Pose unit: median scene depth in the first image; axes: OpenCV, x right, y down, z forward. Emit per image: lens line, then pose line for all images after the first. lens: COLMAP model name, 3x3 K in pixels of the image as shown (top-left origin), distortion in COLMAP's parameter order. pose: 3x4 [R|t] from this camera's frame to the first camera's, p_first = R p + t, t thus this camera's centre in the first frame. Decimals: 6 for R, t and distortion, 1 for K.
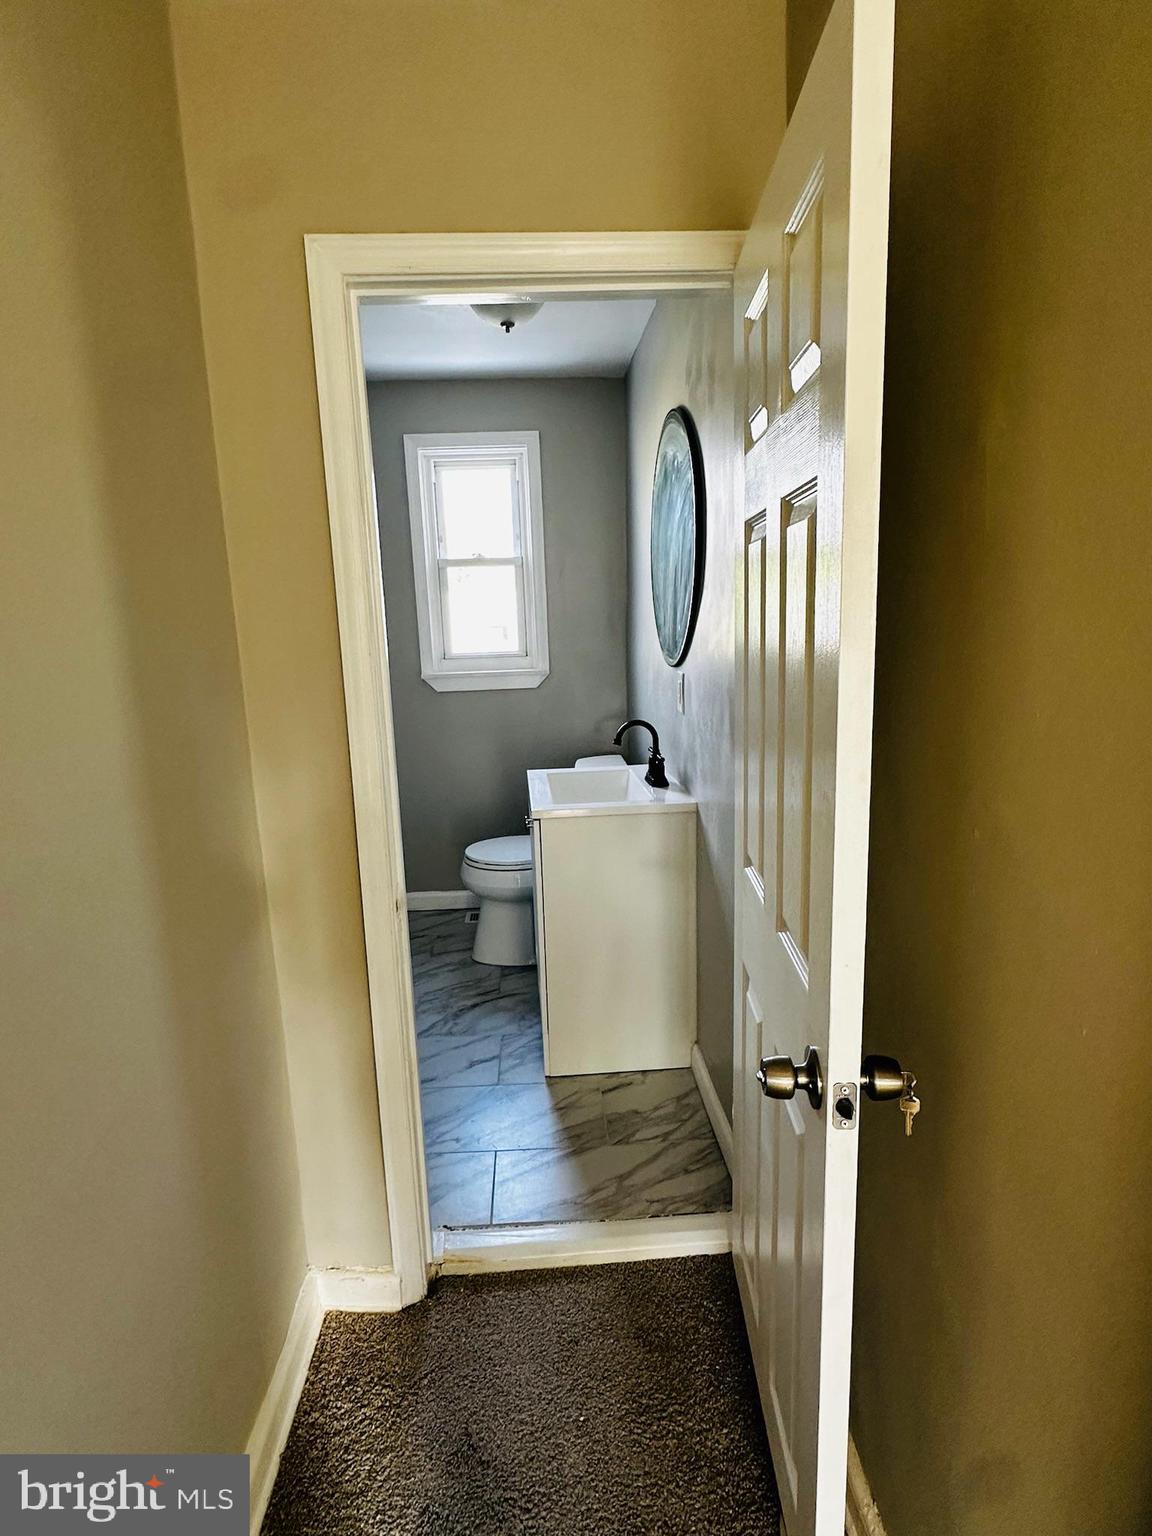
lens RADIAL K [[819.8, 0, 567.3], [0, 819.8, 771.7], [0, 0, 1]] dist [-0.004711, 0.000975]
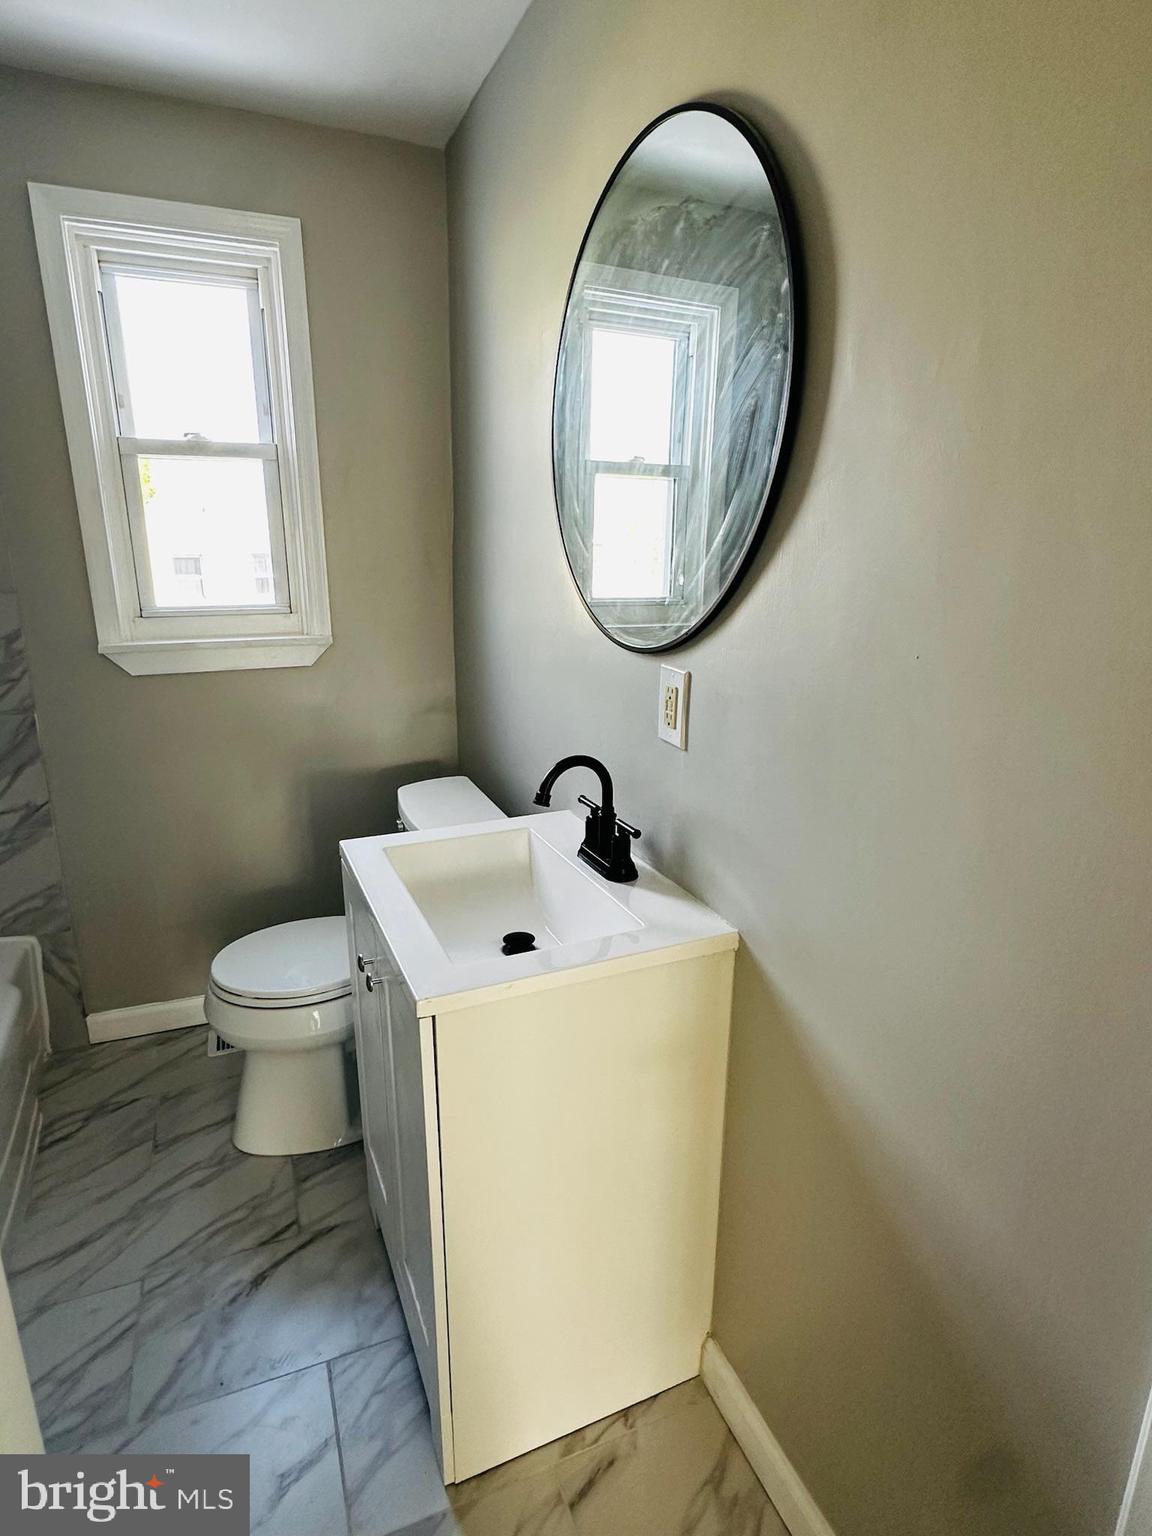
lens RADIAL K [[819.8, 0, 564.0], [0, 819.8, 766.2], [0, 0, 1]] dist [-0.004711, 0.000975]
pose [[0.941972, -0.053655, 0.331375, -0.082826], [0.031563, 0.996927, 0.071695, -0.081098], [-0.334204, -0.057075, 0.940771, 0.440308]]
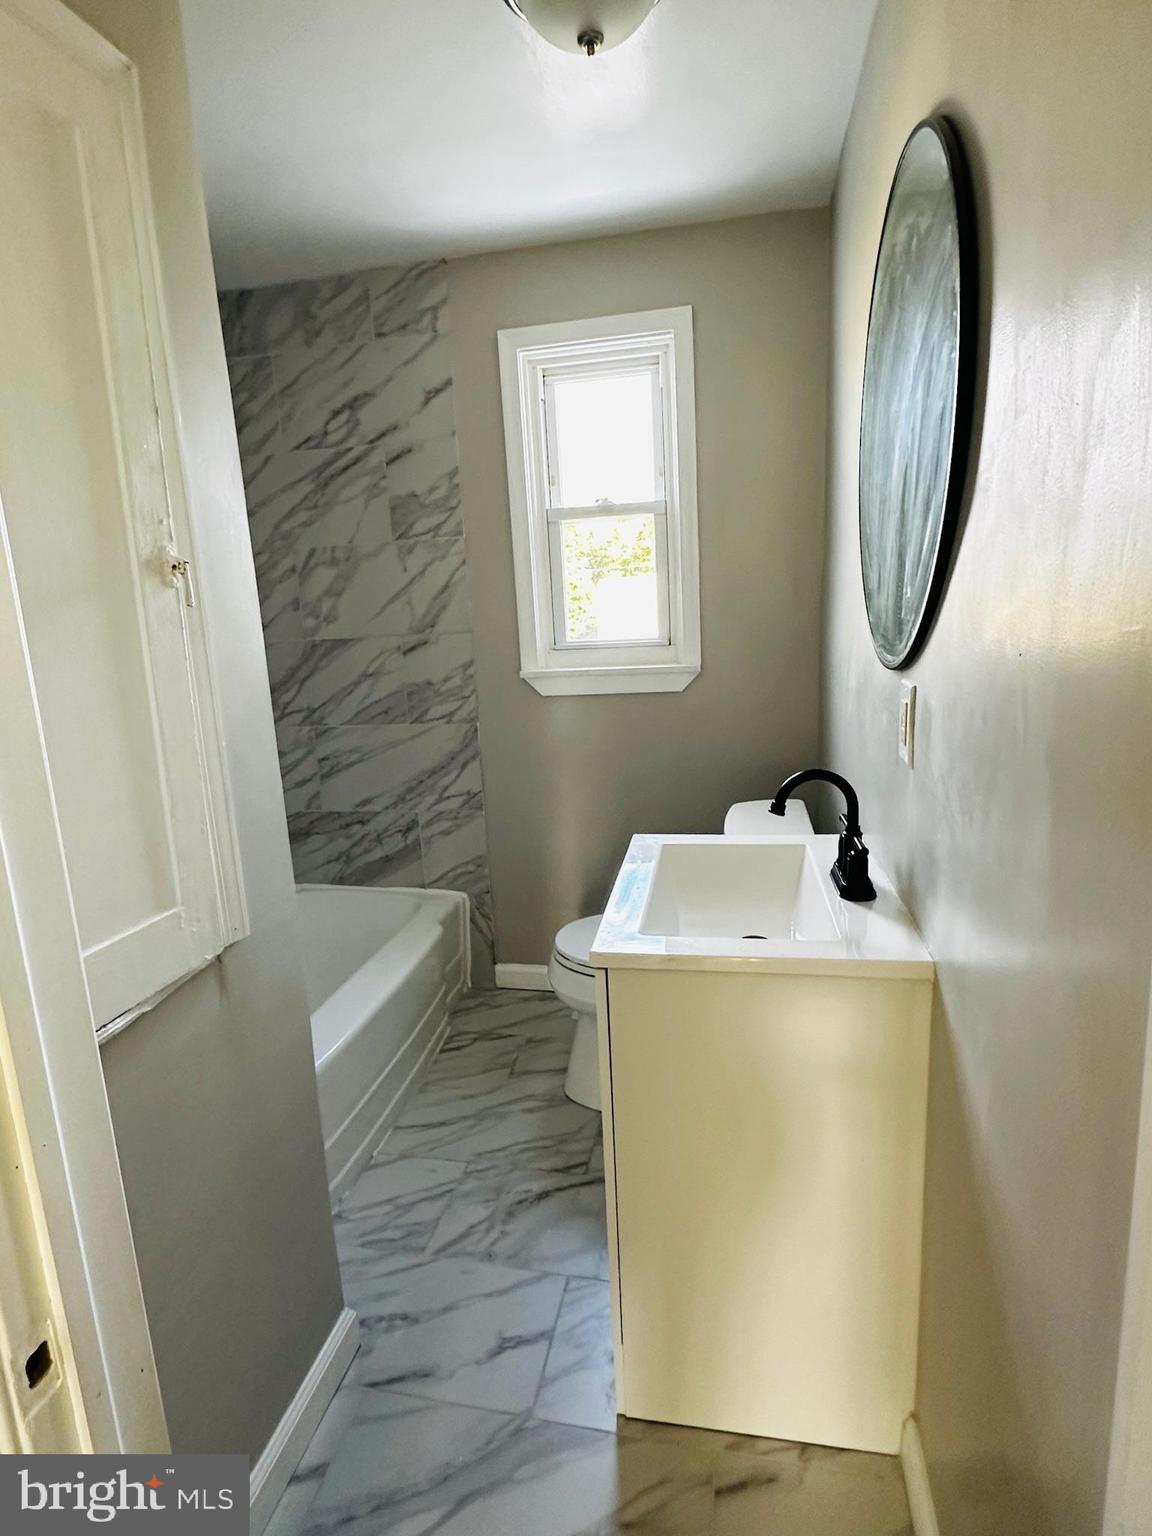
lens RADIAL K [[819.8, 0, 562.4], [0, 819.8, 768.2], [0, 0, 1]] dist [-0.004711, 0.000975]
pose [[0.966877, 0.033308, -0.253061, 0.051478], [-0.029425, 0.999384, 0.019112, -0.059594], [0.253542, -0.011032, 0.967261, 0.382074]]
